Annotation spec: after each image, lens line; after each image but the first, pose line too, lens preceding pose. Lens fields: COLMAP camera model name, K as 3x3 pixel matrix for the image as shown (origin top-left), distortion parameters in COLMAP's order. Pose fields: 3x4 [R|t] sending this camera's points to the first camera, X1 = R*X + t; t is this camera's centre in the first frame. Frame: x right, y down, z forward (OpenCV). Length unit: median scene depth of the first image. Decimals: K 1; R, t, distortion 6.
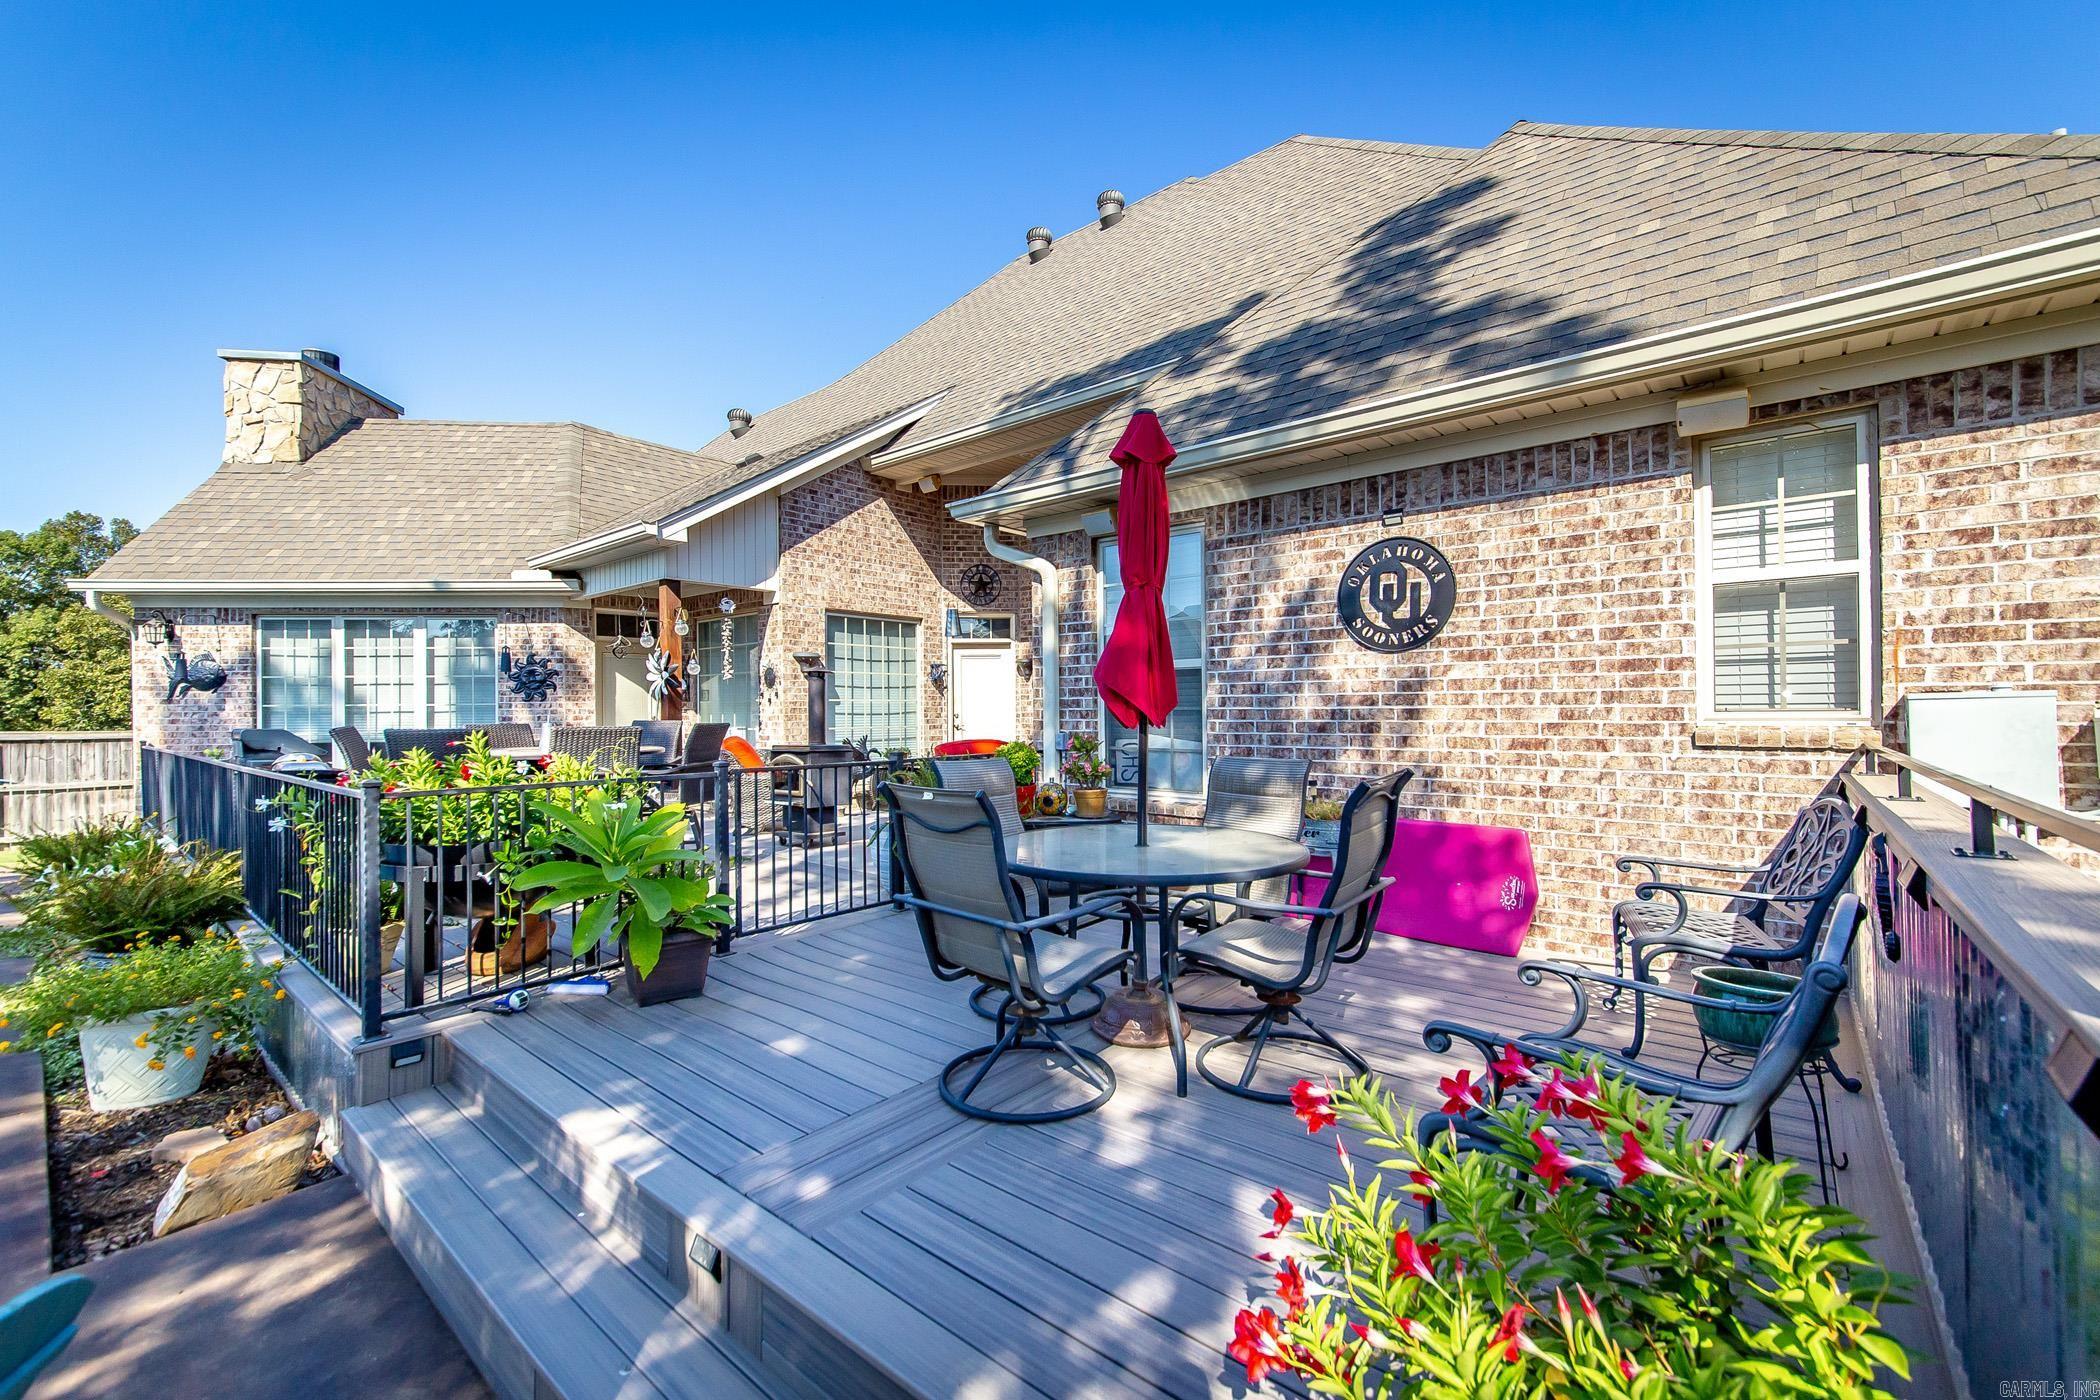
lens RADIAL K [[870.9, 0, 1047.4], [0, 870.9, 702.6], [0, 0, 1]] dist [0.014127, 0.000187]
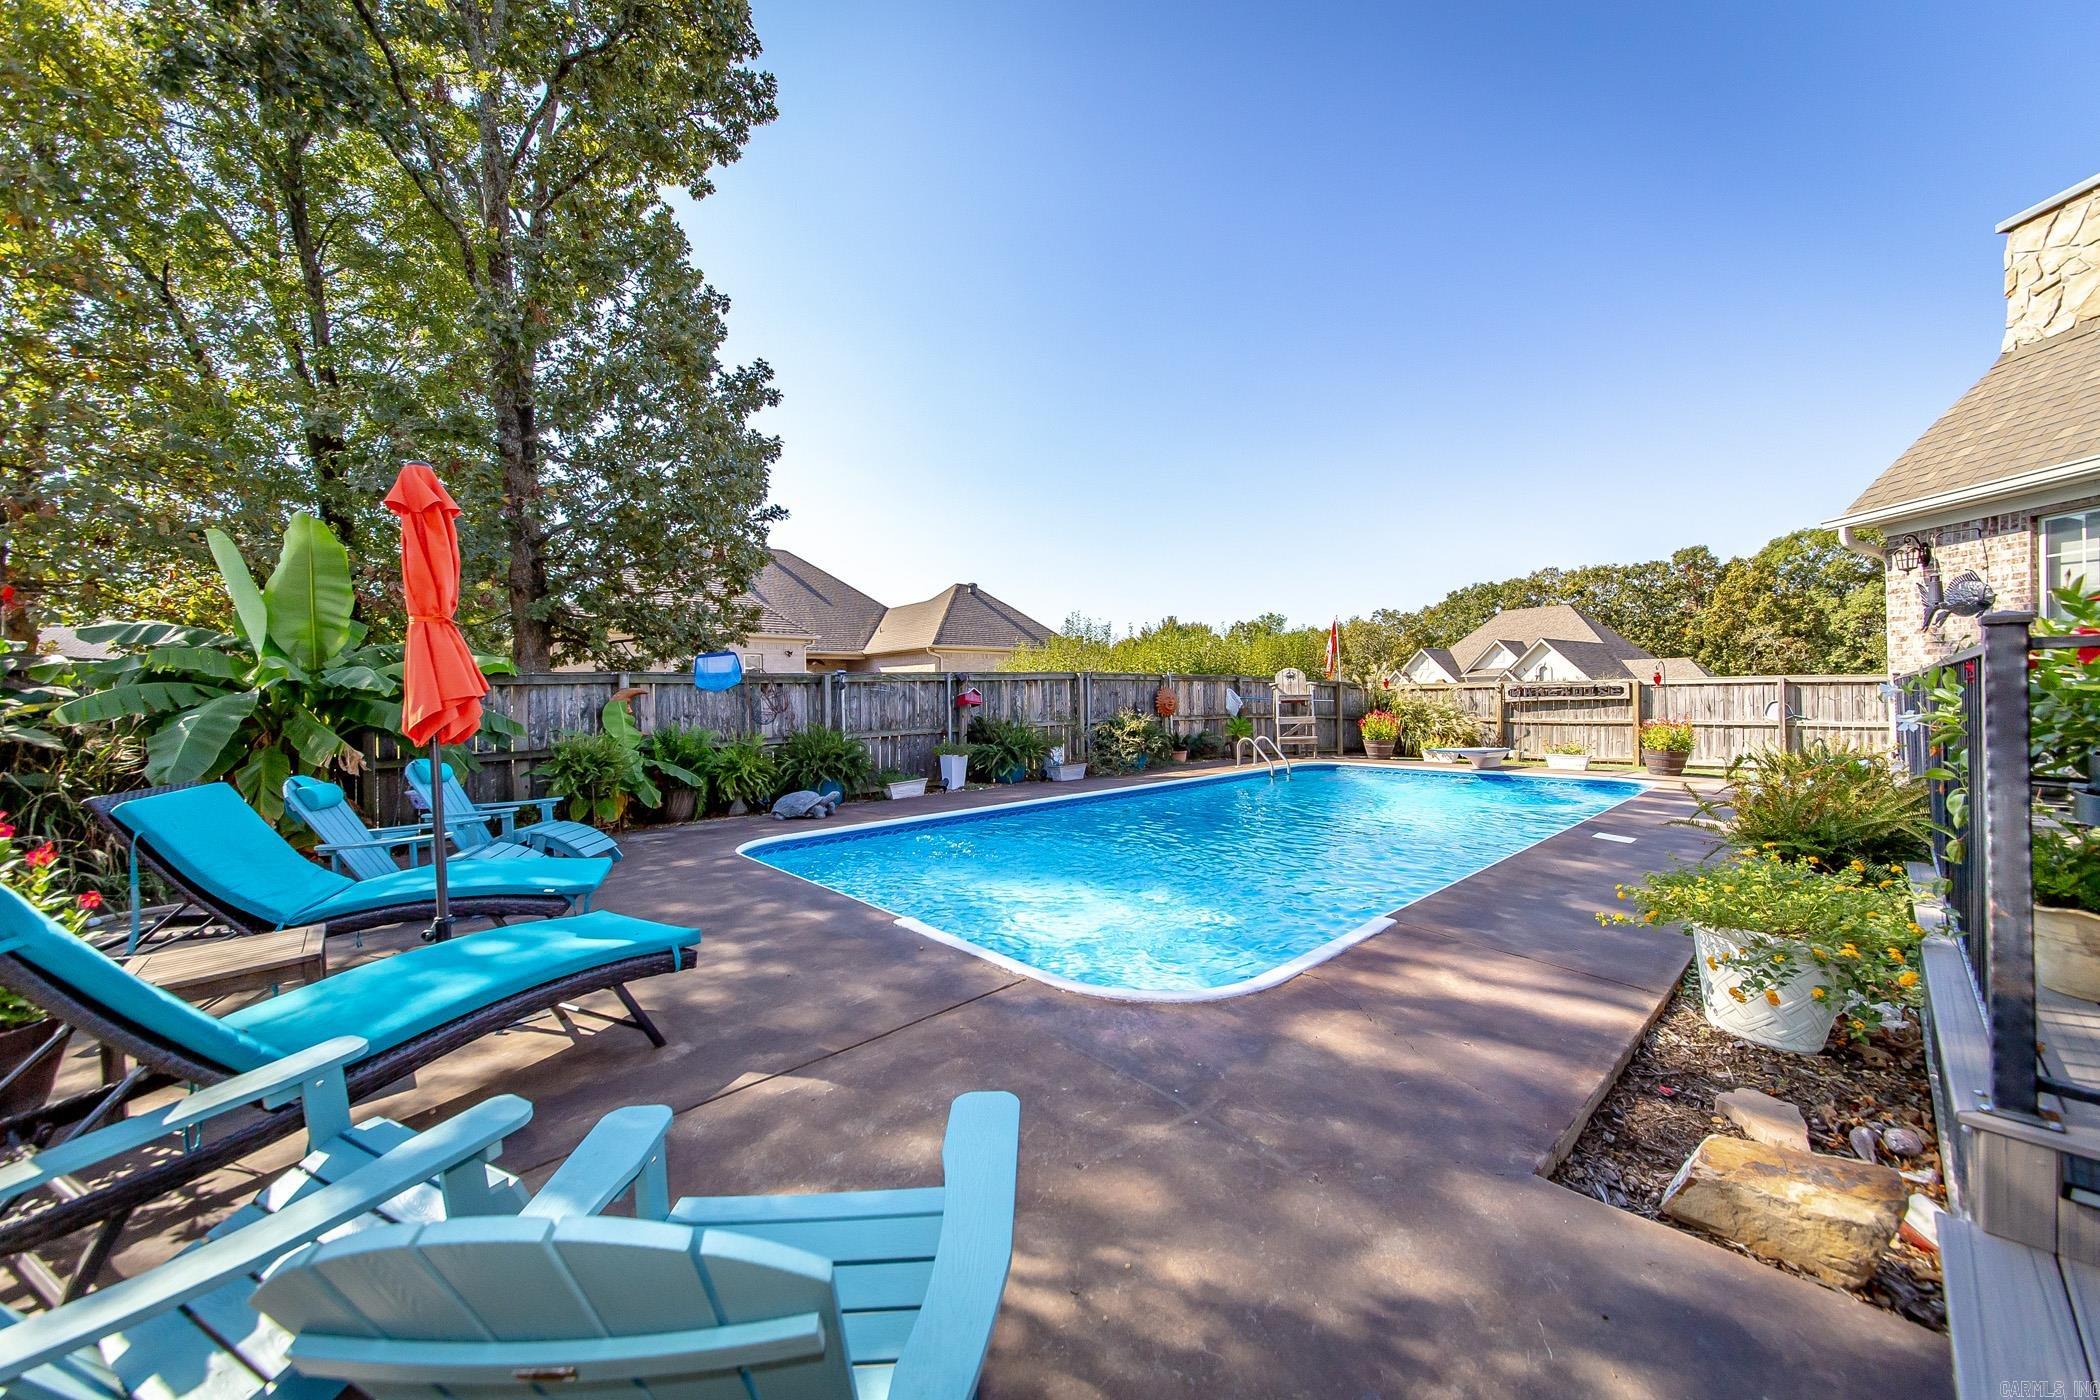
lens RADIAL K [[763.5, 0, 1048.1], [0, 763.5, 706.3], [0, 0, 1]] dist [0.004300, 0.001493]
pose [[-0.105512, 0.021916, -0.994176, -0.084282], [0.024813, 0.999504, 0.019400, 0.039840], [0.994108, -0.022622, -0.106004, 0.161169]]
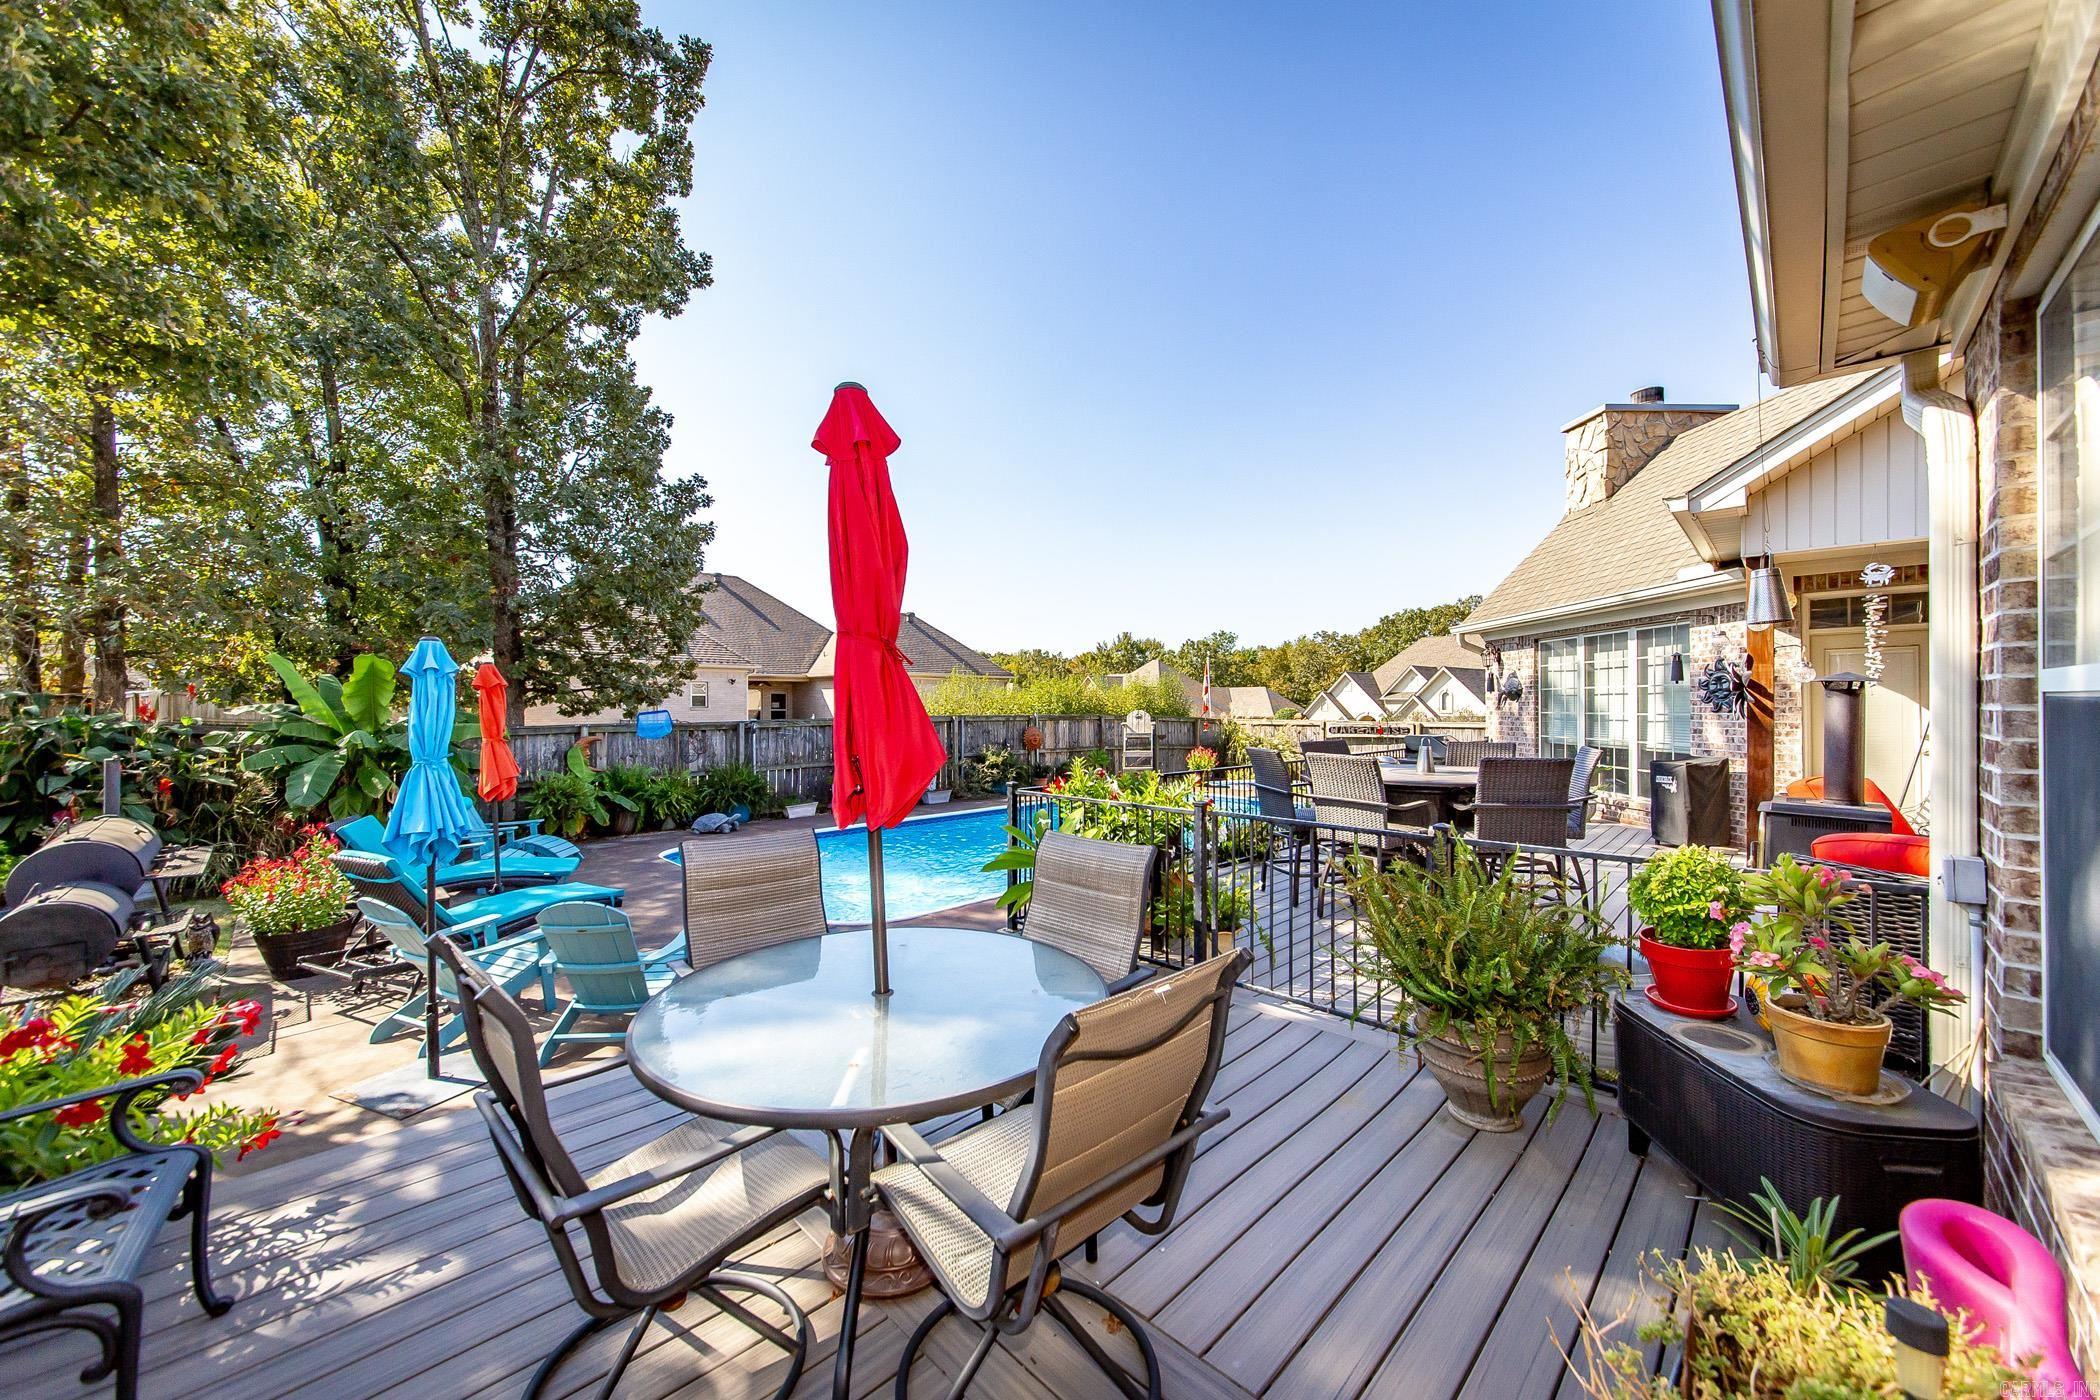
lens RADIAL K [[763.5, 0, 1049.3], [0, 763.5, 715.7], [0, 0, 1]] dist [0.004300, 0.001493]
pose [[-0.062487, 0.020892, -0.997827, 0.230473], [0.011501, 0.999730, 0.020211, -0.021481], [0.997980, -0.010213, -0.062710, 0.378463]]
